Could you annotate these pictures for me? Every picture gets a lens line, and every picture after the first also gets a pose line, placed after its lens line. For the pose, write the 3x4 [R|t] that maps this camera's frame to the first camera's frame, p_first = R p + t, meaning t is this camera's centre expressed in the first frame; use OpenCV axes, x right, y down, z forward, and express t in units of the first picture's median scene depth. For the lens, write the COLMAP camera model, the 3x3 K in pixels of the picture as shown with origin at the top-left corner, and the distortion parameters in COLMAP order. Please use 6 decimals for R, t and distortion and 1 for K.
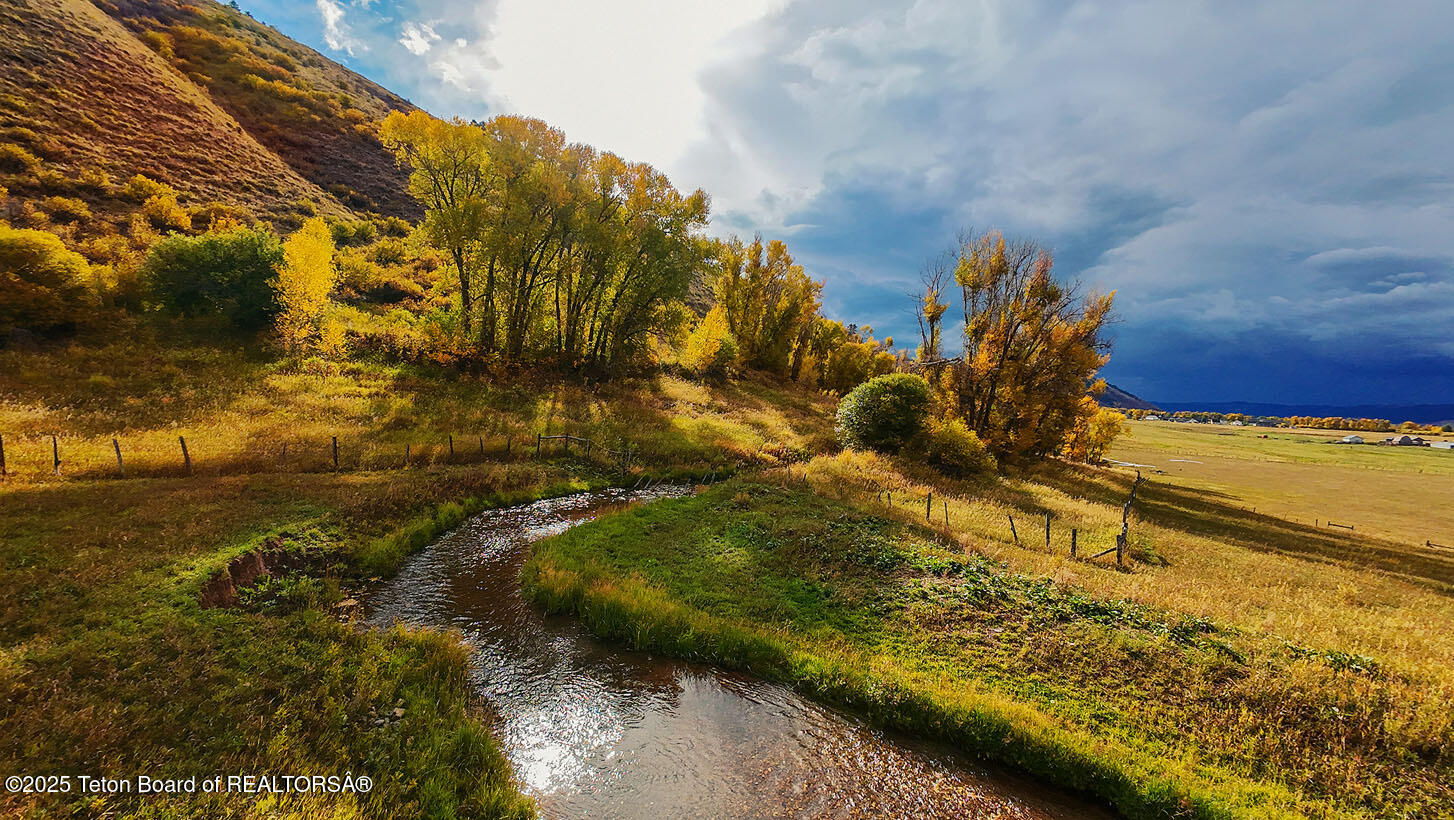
lens RADIAL K [[581.3, 0, 712.7], [0, 581.3, 409.8], [0, 0, 1]] dist [0.000511, -0.000457]
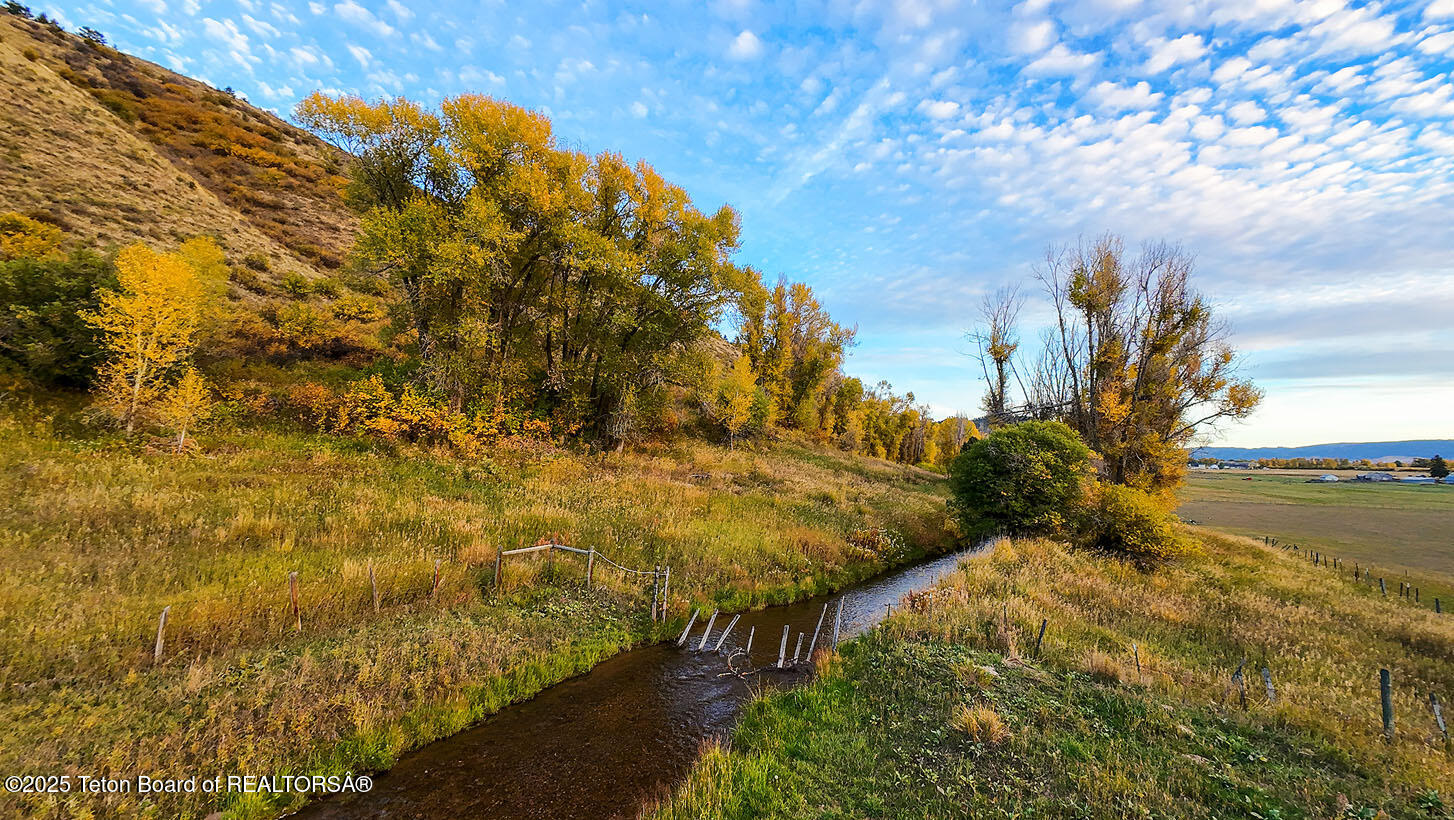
lens RADIAL K [[544.9, 0, 727.0], [0, 544.9, 410.0], [0, 0, 1]] dist [-0.000863, -0.000424]
pose [[0.998603, -0.038396, 0.036303, -0.042380], [0.042376, 0.992332, -0.116109, -0.007791], [-0.031566, 0.117485, 0.992573, 0.200780]]
